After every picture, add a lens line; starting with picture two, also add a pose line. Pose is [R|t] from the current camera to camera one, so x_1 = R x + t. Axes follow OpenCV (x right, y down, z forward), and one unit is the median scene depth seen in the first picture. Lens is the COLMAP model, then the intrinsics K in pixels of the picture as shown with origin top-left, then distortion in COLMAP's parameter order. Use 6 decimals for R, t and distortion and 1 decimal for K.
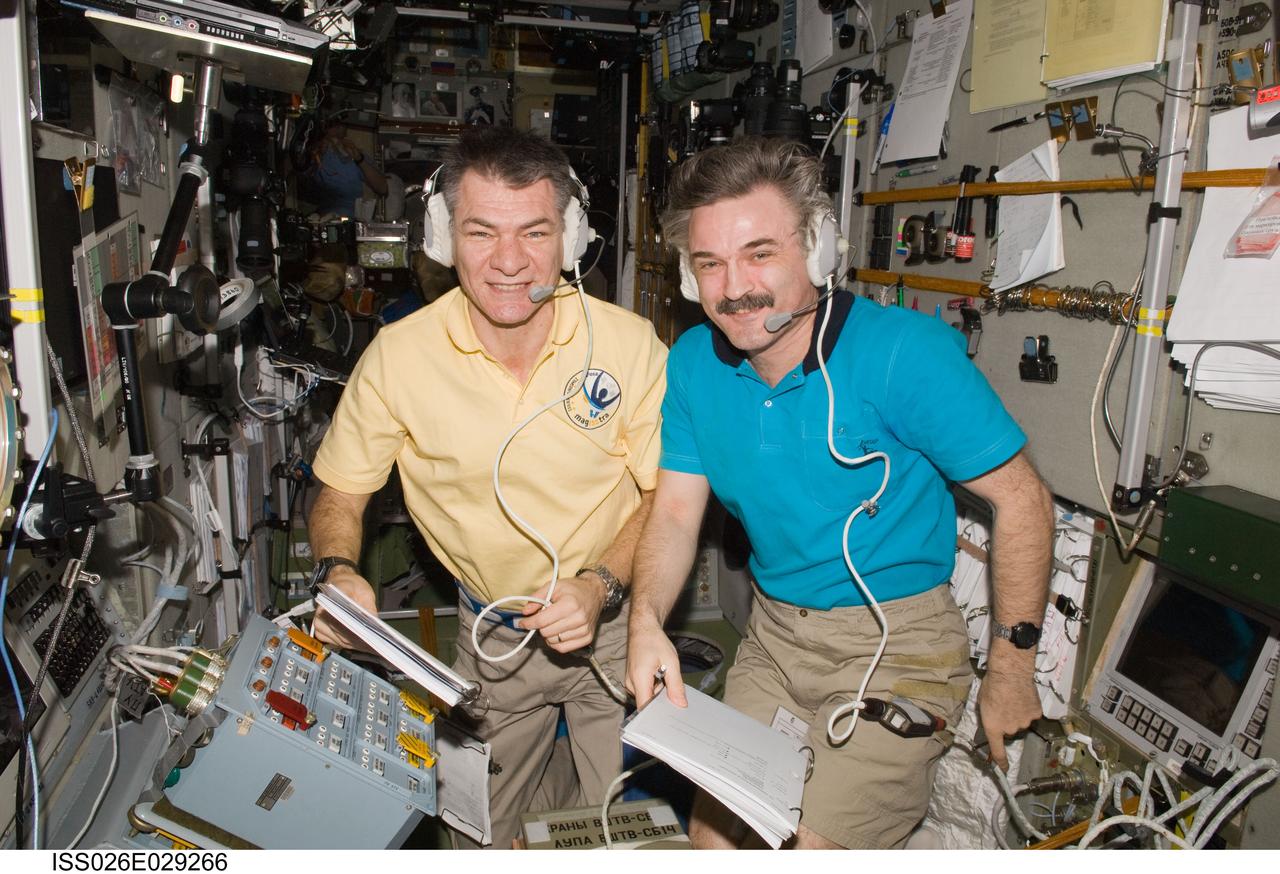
lens RADIAL K [[961.5, 0, 640.0], [0, 961.5, 437.0], [0, 0, 1]] dist [-0.011547, -0.044002]
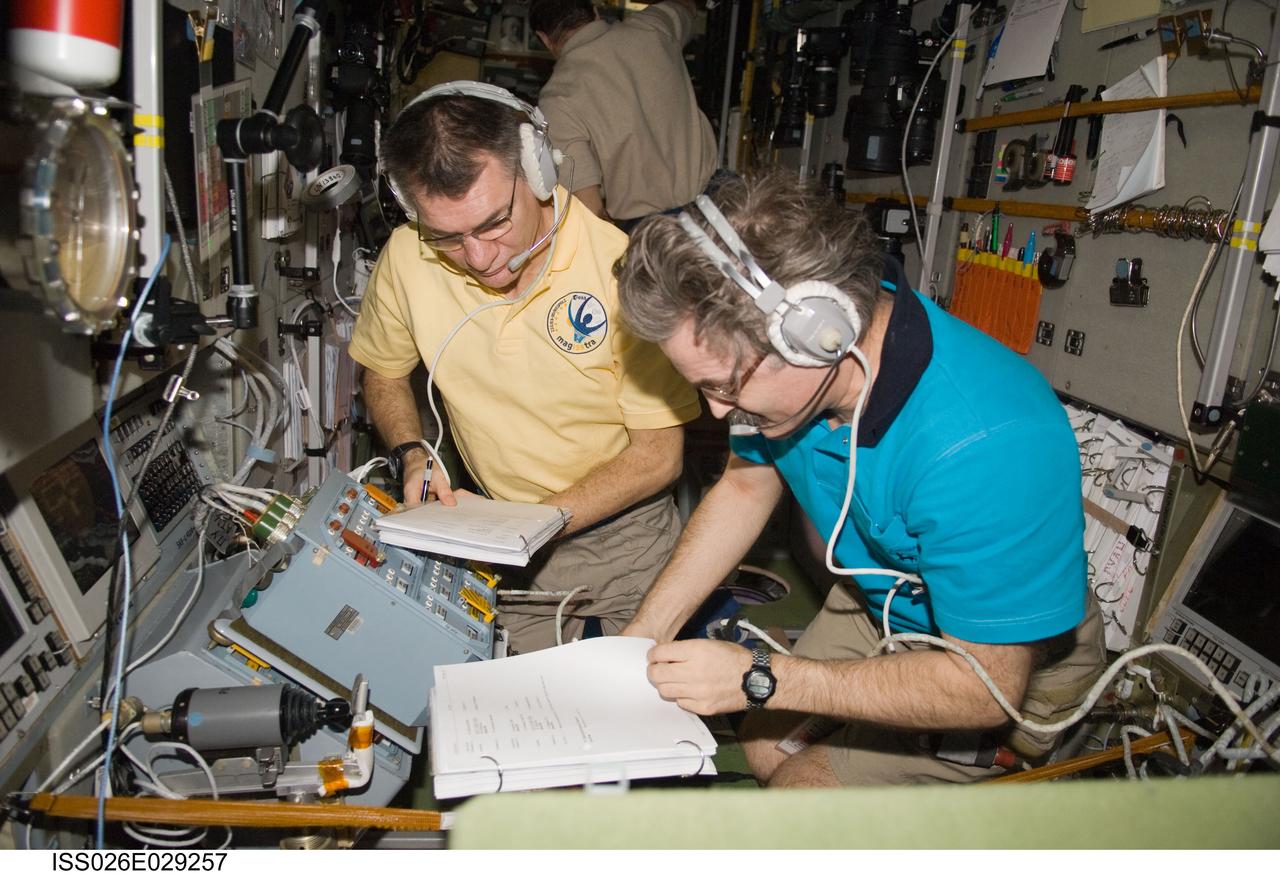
lens RADIAL K [[976.8, 0, 640.0], [0, 976.8, 437.0], [0, 0, 1]] dist [-0.012011, -0.043361]
pose [[0.993369, 0.075912, -0.086348, 0.017953], [-0.072899, 0.996633, 0.037537, 0.076868], [0.088907, -0.030993, 0.995558, -0.033468]]
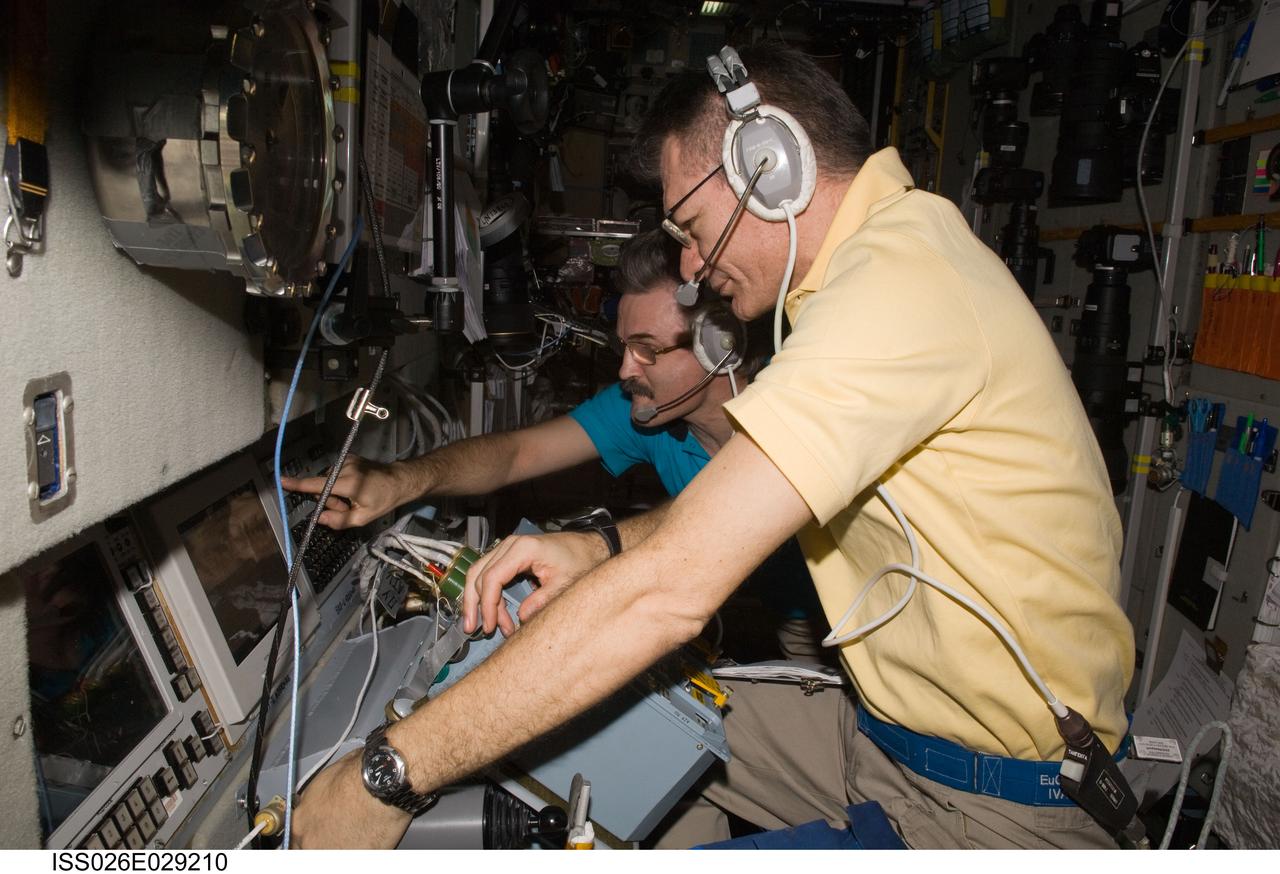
lens RADIAL K [[961.5, 0, 640.0], [0, 961.5, 437.0], [0, 0, 1]] dist [-0.011547, -0.044002]
pose [[0.979517, 0.059171, -0.192473, -0.115863], [-0.068469, 0.996768, -0.042015, 0.124904], [0.189365, 0.054333, 0.980402, 0.126208]]
